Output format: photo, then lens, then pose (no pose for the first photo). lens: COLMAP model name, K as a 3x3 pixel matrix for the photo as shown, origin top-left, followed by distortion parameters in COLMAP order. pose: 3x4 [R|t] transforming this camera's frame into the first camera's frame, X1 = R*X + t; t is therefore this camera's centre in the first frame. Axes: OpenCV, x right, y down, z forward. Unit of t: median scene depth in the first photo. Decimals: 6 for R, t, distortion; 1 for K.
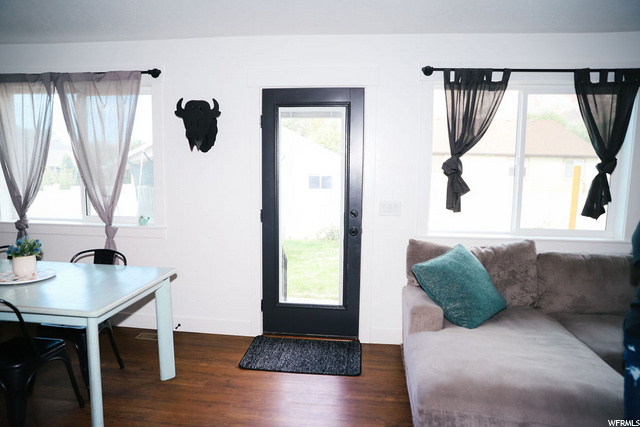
lens RADIAL K [[436.2, 0, 323.9], [0, 436.2, 214.8], [0, 0, 1]] dist [-0.100089, 0.085802]
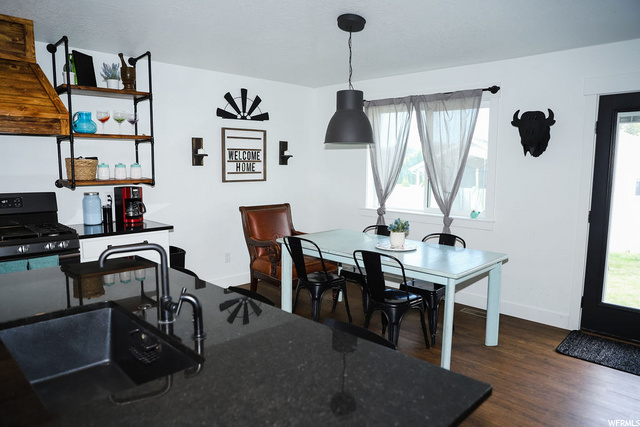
lens RADIAL K [[436.2, 0, 323.9], [0, 436.2, 214.8], [0, 0, 1]] dist [-0.100089, 0.085802]
pose [[0.785956, 0.066875, -0.614655, -0.016893], [-0.068863, 0.997416, 0.020465, 0.020858], [0.614435, 0.026242, 0.788531, -0.208629]]
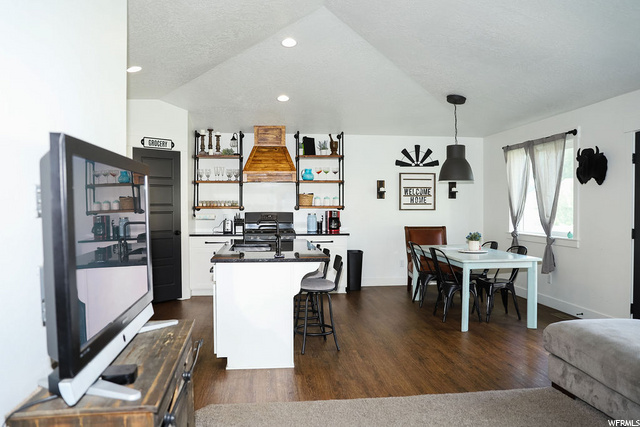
lens RADIAL K [[436.2, 0, 323.9], [0, 436.2, 214.8], [0, 0, 1]] dist [-0.100089, 0.085802]
pose [[0.247386, 0.011399, -0.968850, 0.795296], [-0.106743, 0.994165, -0.015559, 0.060478], [0.963019, 0.107267, 0.247159, -0.145648]]
